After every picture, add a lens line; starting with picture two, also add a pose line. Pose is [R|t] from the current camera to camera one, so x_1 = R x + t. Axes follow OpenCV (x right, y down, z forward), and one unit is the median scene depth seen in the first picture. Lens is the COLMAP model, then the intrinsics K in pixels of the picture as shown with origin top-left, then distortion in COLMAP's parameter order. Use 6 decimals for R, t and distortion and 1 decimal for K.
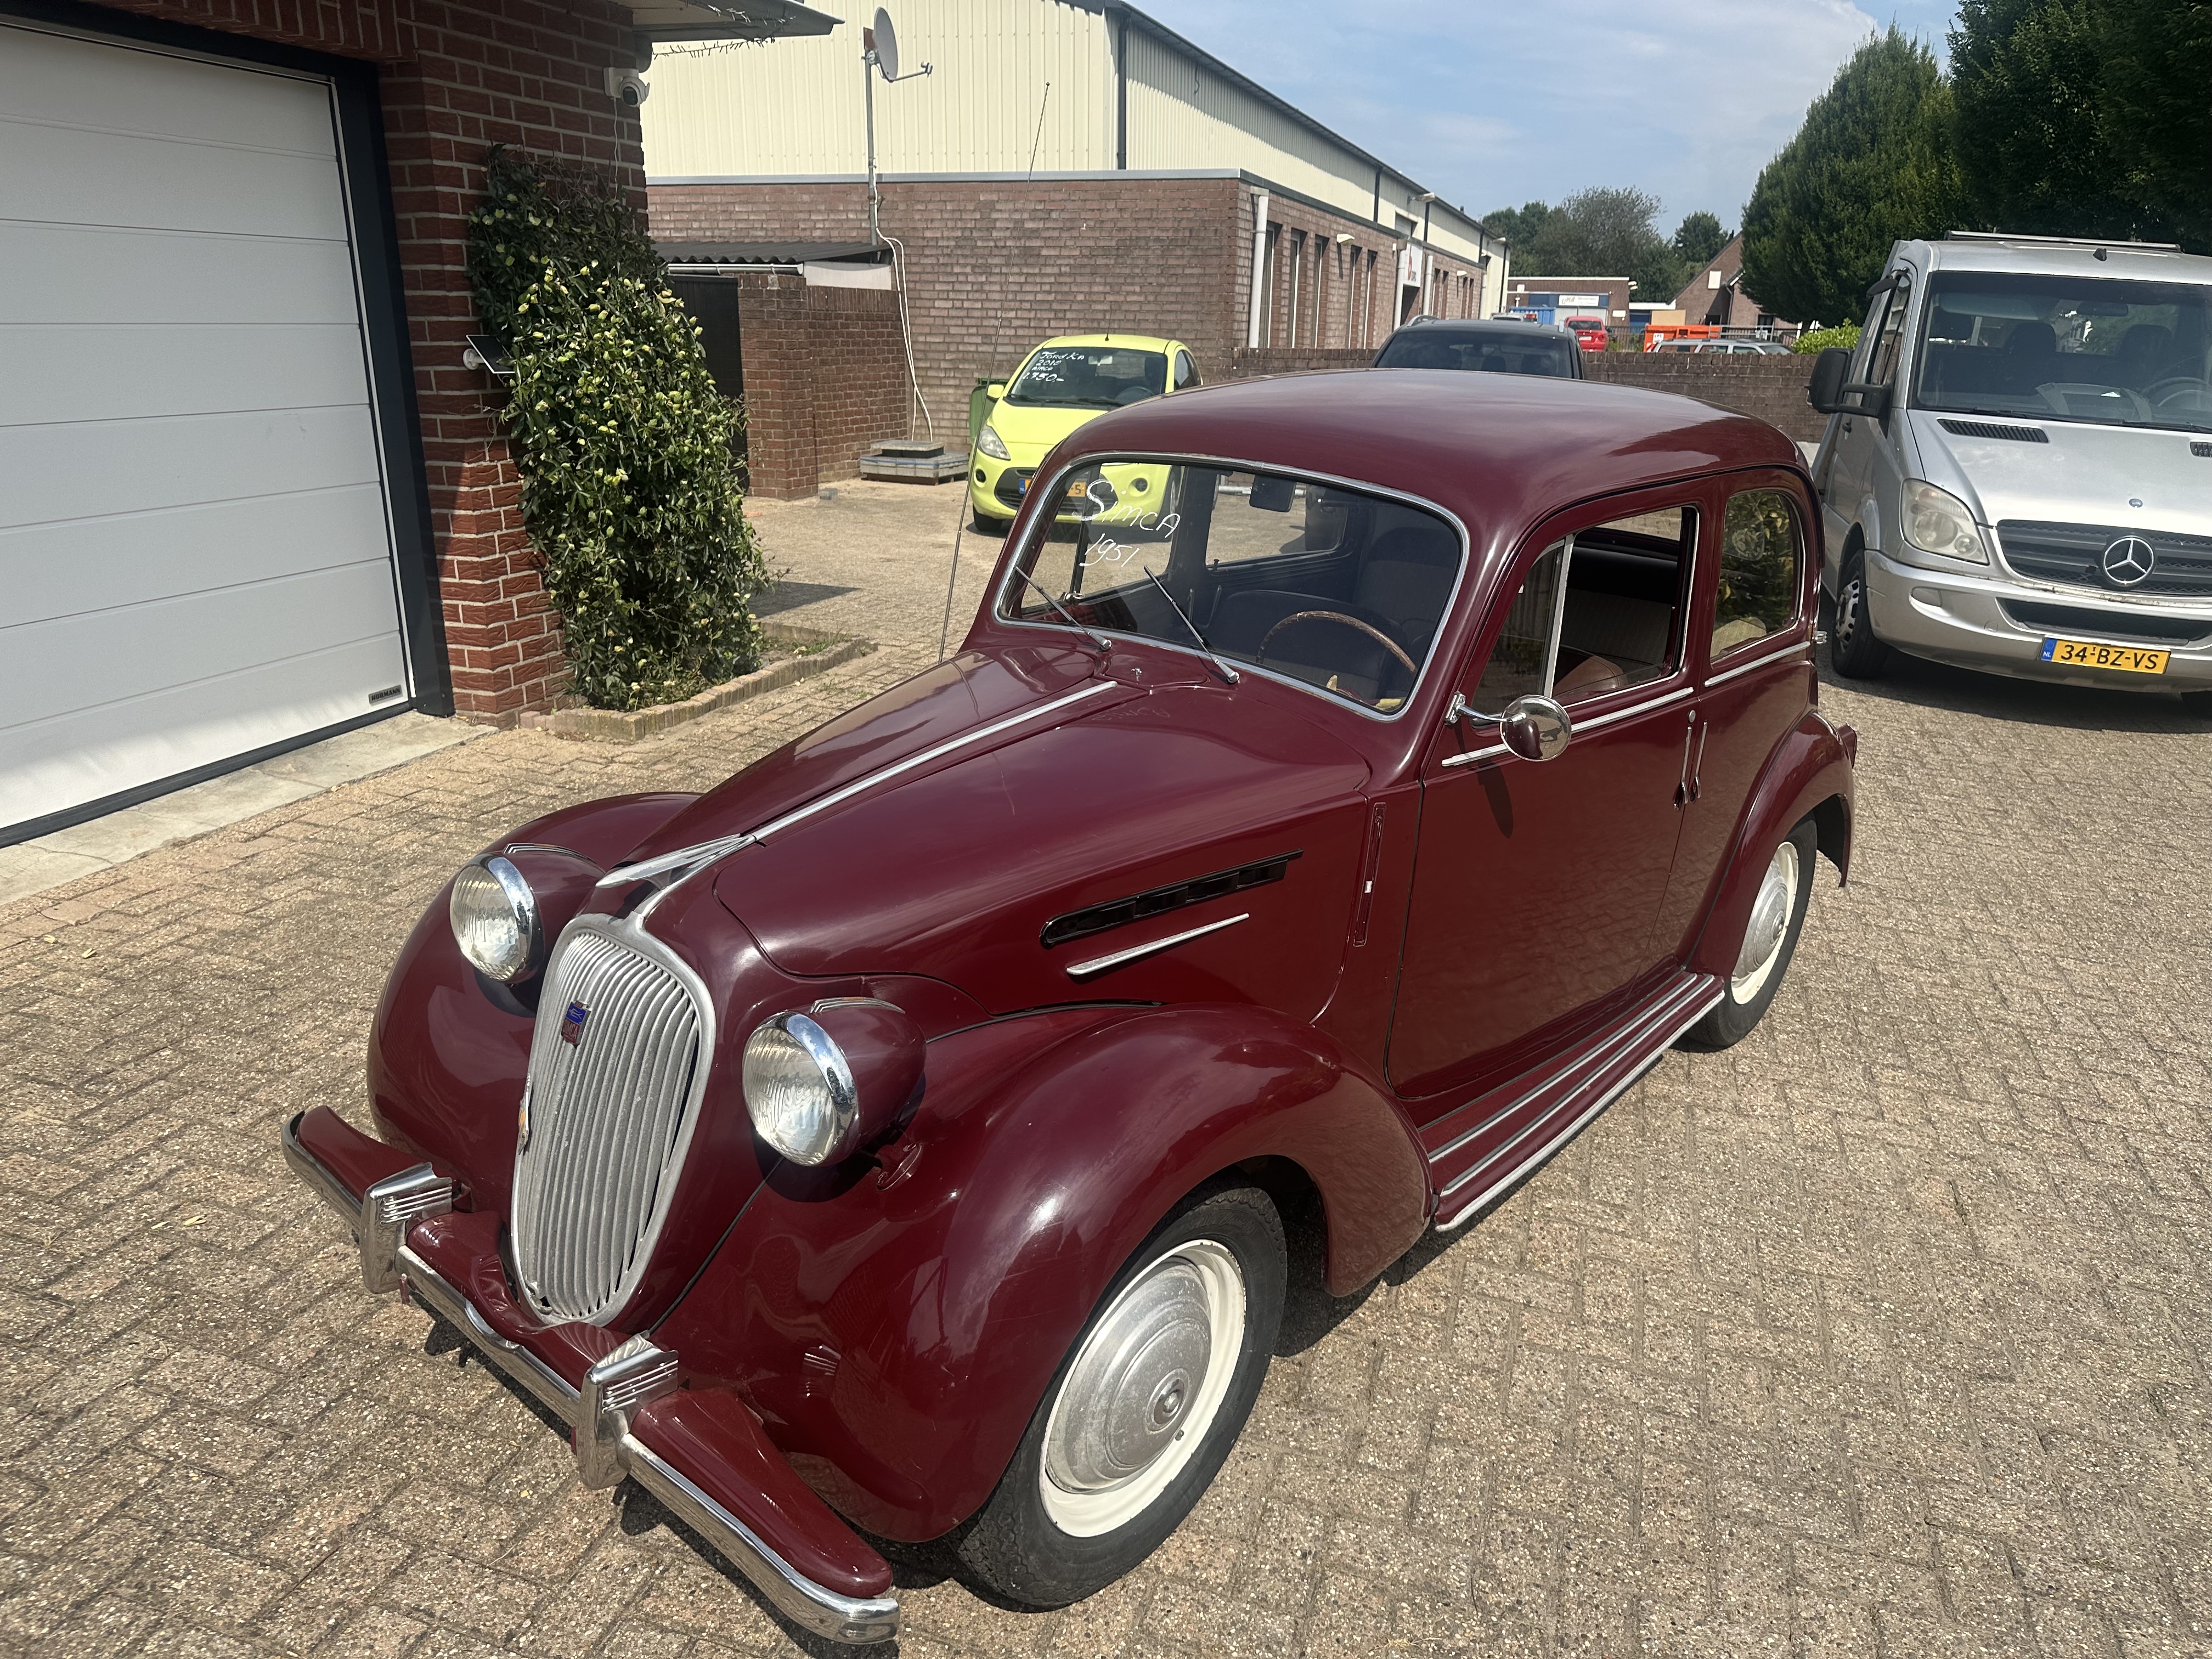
lens RADIAL K [[1570.6, 0, 1108.4], [0, 1570.6, 839.6], [0, 0, 1]] dist [0.054815, -0.081286]
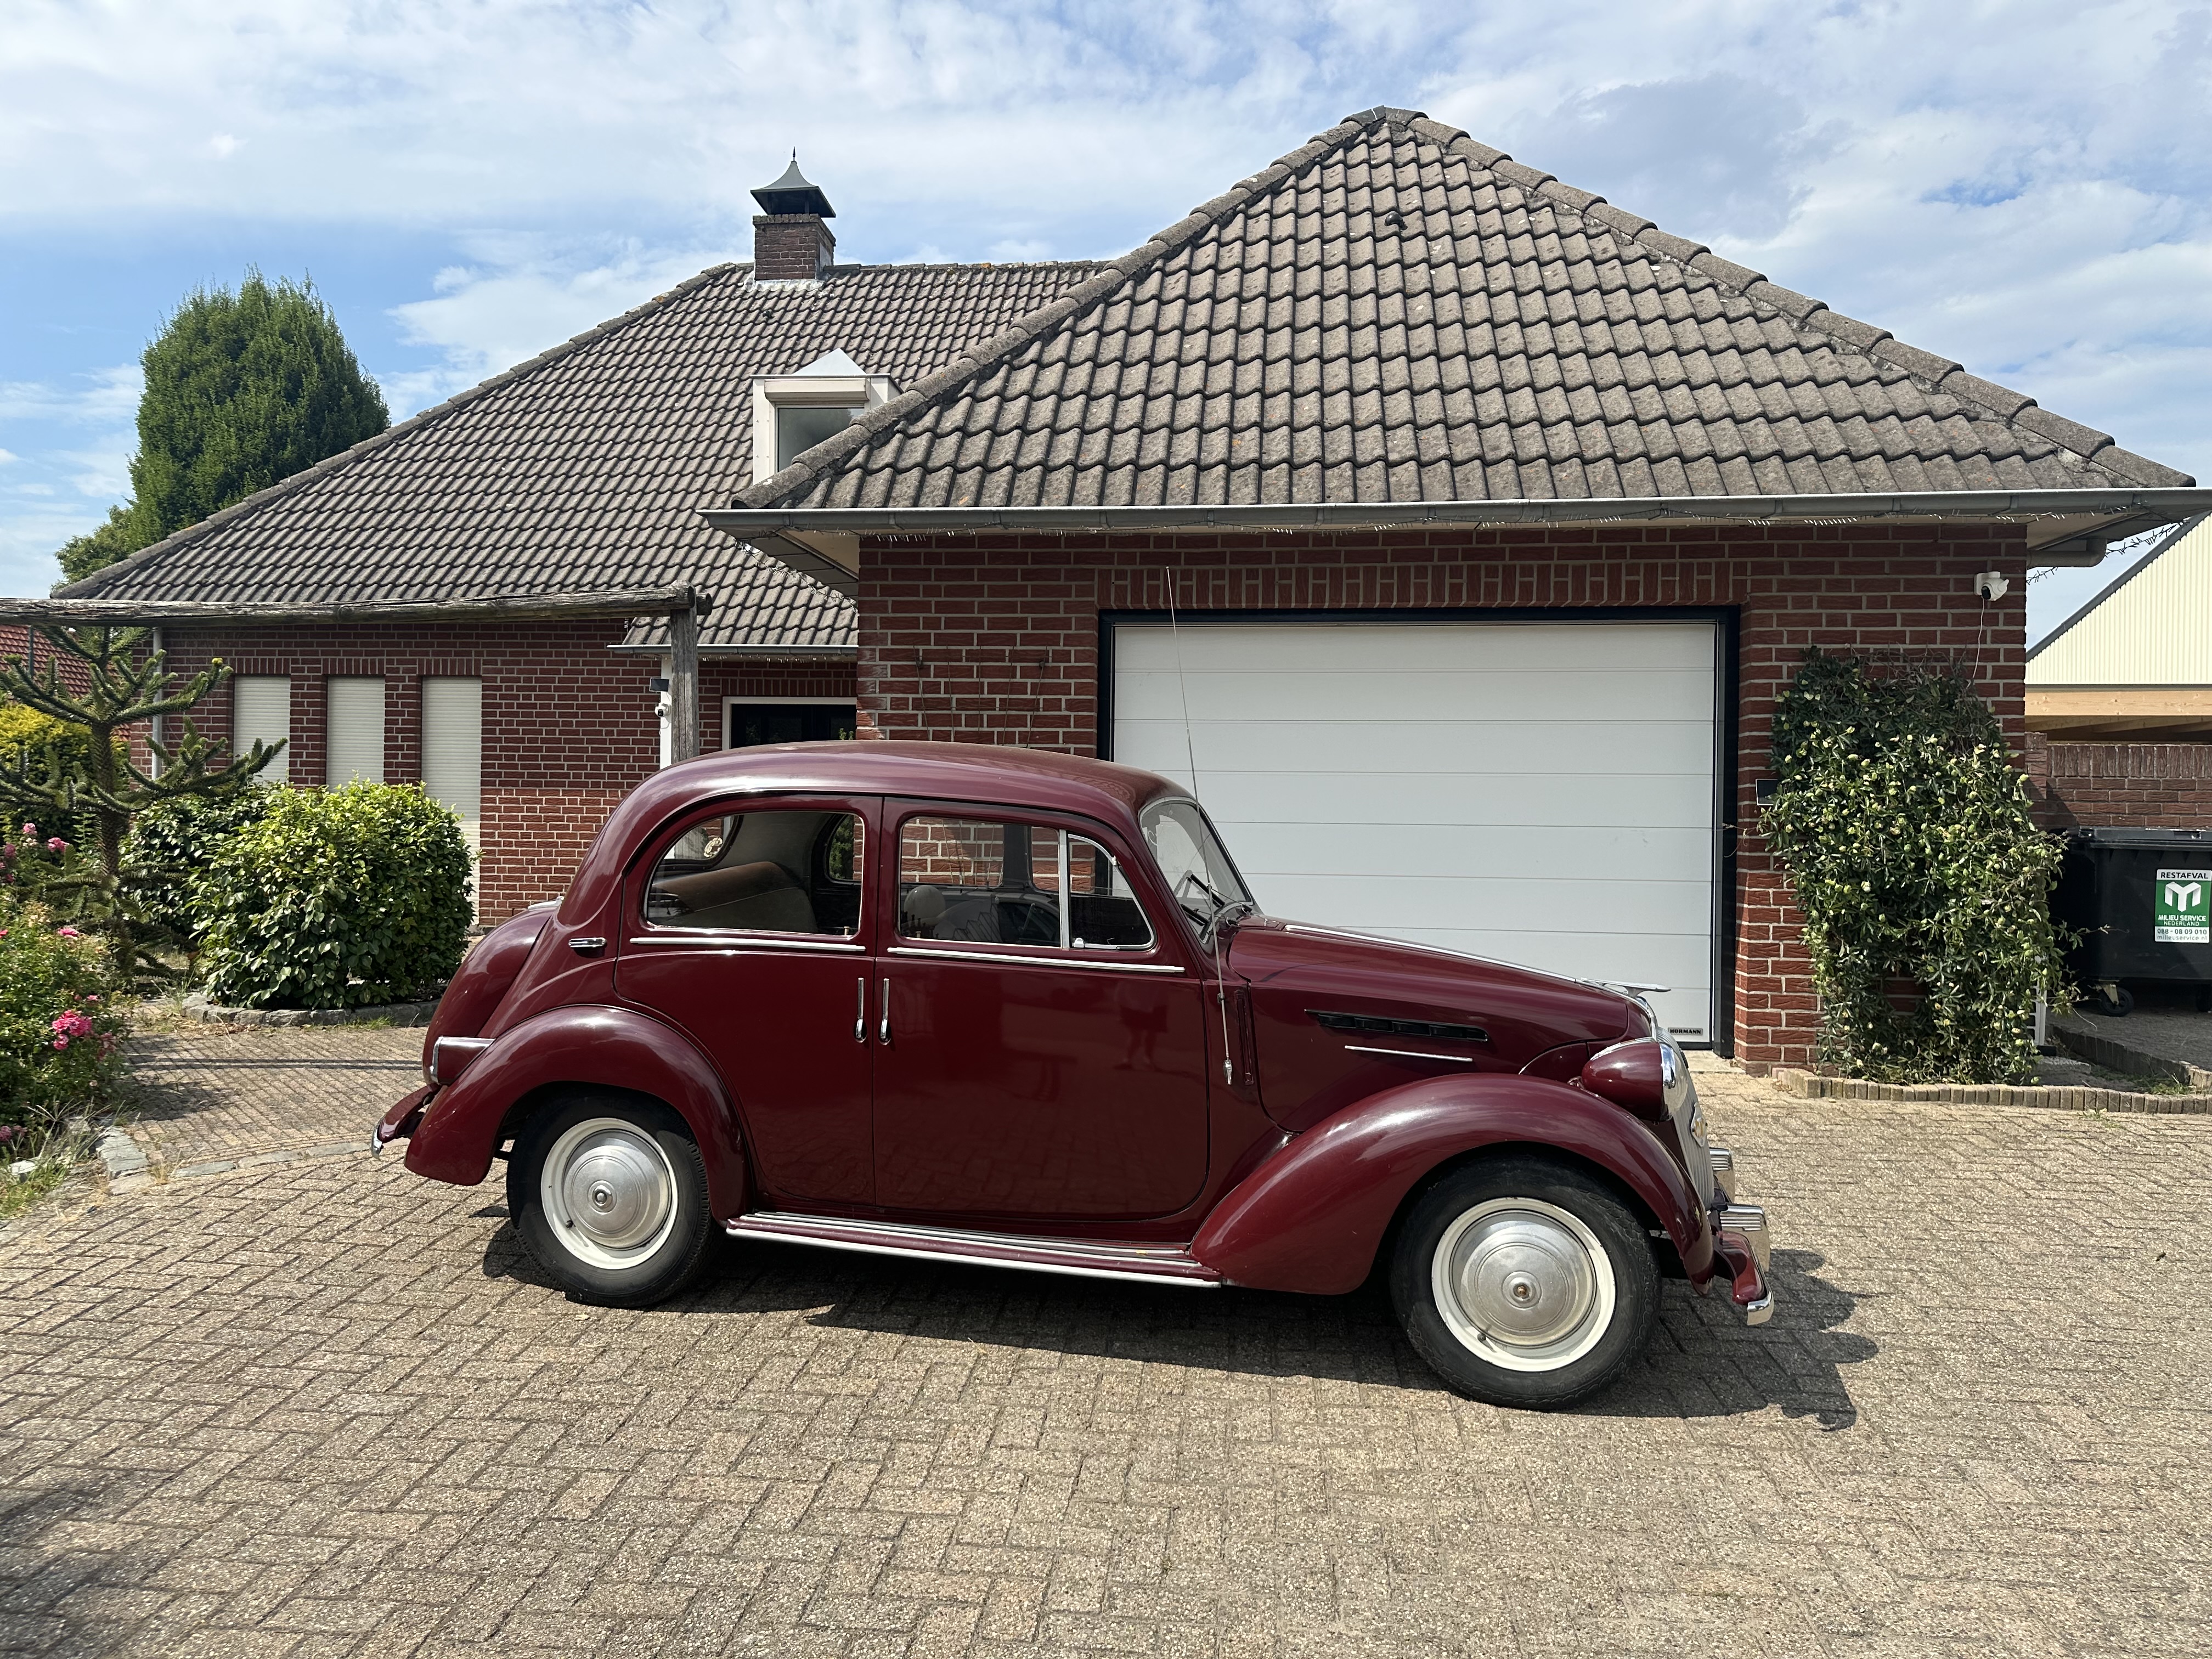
lens RADIAL K [[1528.4, 0, 1084.7], [0, 1528.4, 808.9], [0, 0, 1]] dist [0.078664, -0.126053]
pose [[0.199290, -0.016294, -0.979805, 0.274097], [-0.313735, 0.946173, -0.079548, -0.000832], [0.928361, 0.323252, 0.183450, 0.074865]]
